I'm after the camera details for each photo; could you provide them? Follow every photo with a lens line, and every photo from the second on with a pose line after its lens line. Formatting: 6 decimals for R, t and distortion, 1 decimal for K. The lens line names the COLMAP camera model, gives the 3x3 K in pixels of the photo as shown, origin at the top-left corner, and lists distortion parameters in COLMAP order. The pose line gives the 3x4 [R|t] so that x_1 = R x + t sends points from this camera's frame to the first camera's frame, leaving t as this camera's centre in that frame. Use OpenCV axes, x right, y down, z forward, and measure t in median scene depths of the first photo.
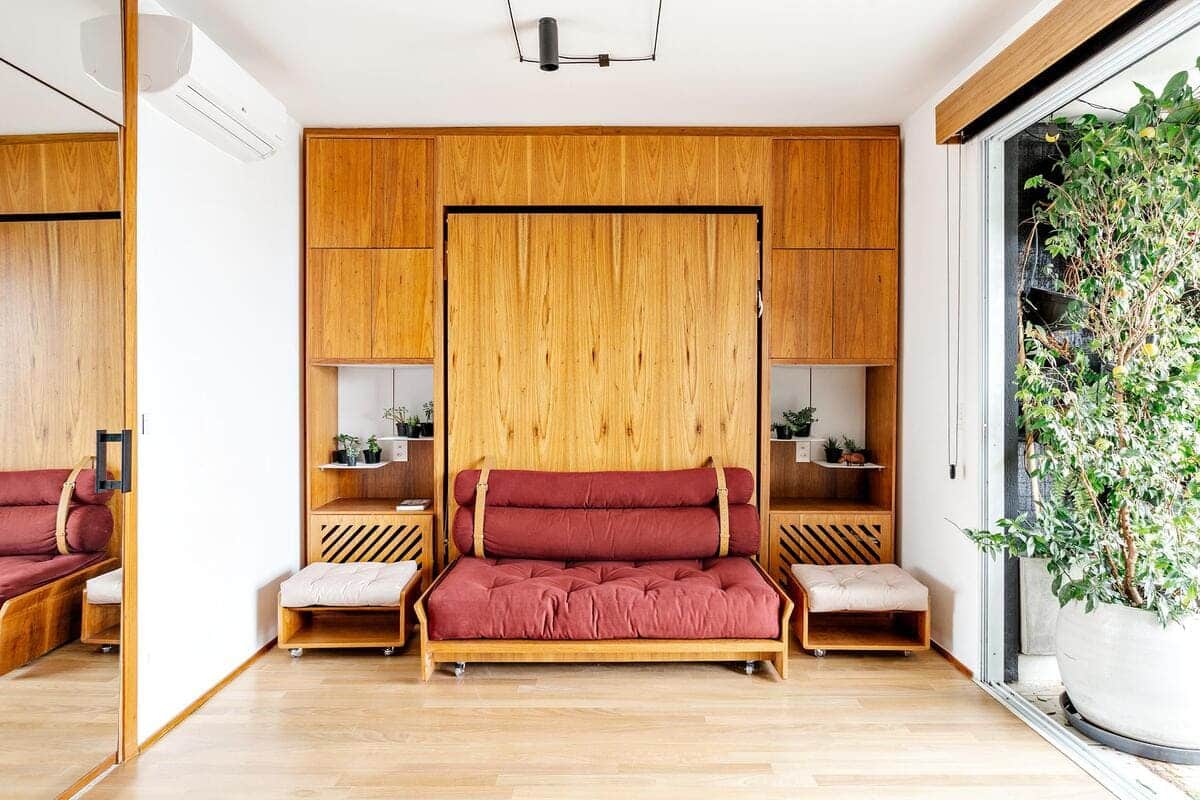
lens RADIAL K [[724.7, 0, 598.6], [0, 724.7, 396.1], [0, 0, 1]] dist [-0.027655, 0.009751]
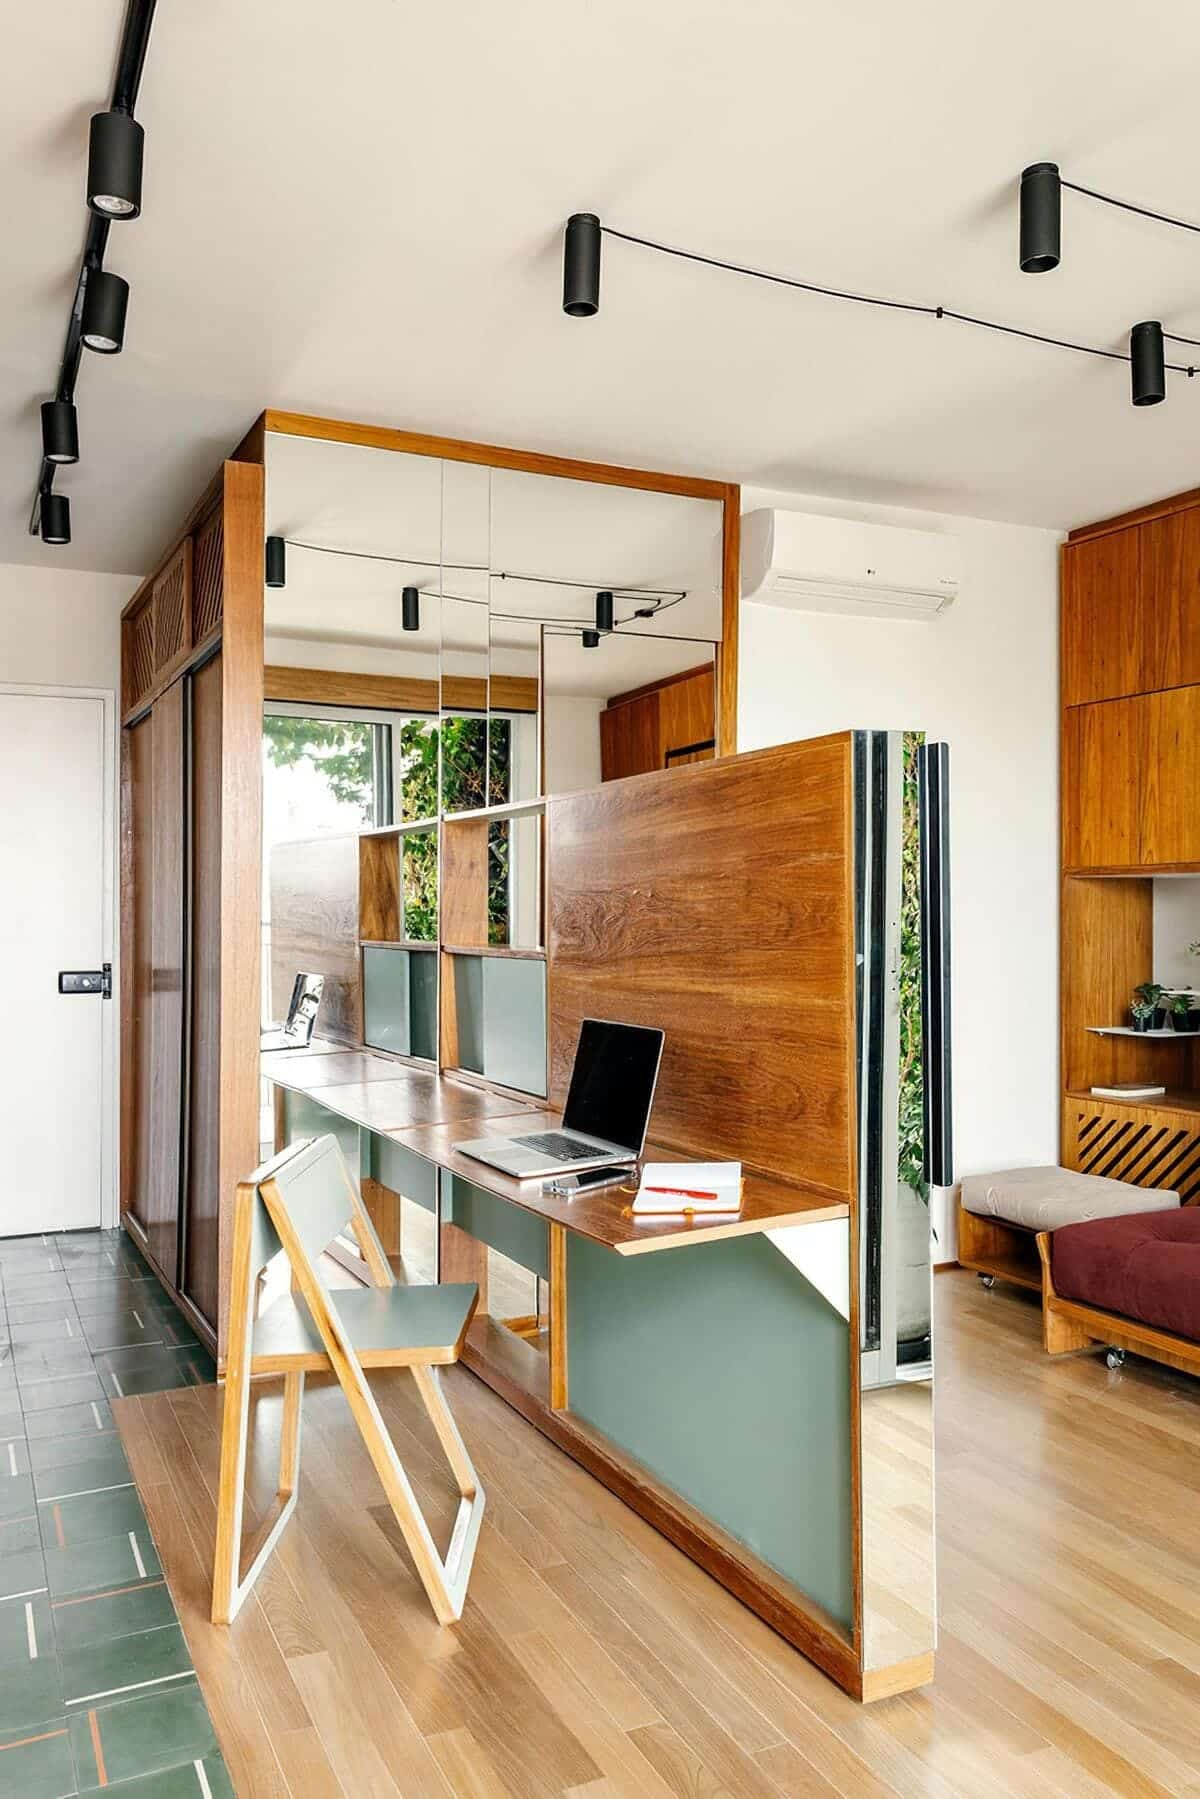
lens RADIAL K [[1320.2, 0, 604.6], [0, 1320.2, 900.2], [0, 0, 1]] dist [0.014868, 0.002936]
pose [[0.451672, -0.013635, -0.892080, 0.524891], [-0.004575, 0.999835, -0.017598, 0.002144], [0.892173, 0.012029, 0.451534, 0.039349]]
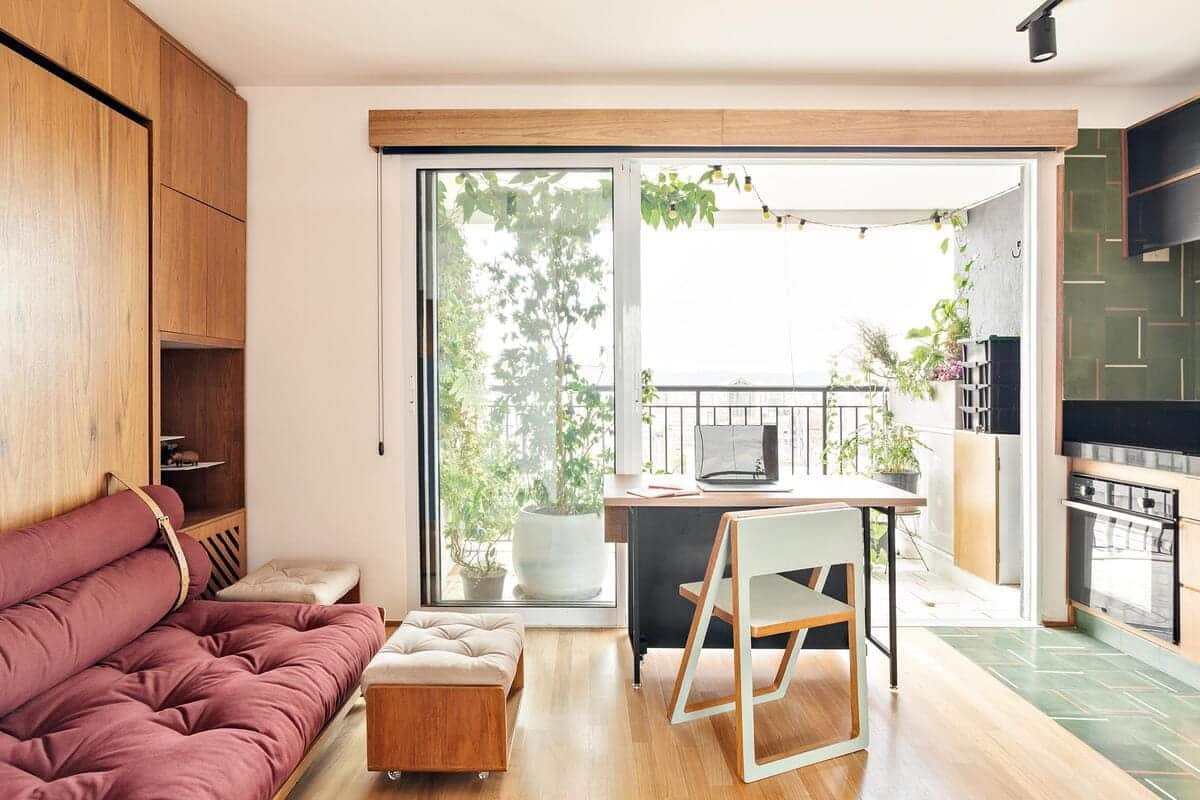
lens RADIAL K [[708.6, 0, 605.2], [0, 708.6, 388.3], [0, 0, 1]] dist [-0.028862, 0.010143]
pose [[-0.014403, -0.006673, 0.999874, -0.492327], [0.012205, 0.999902, 0.006849, 0.007603], [-0.999822, 0.012302, -0.014320, 0.562332]]
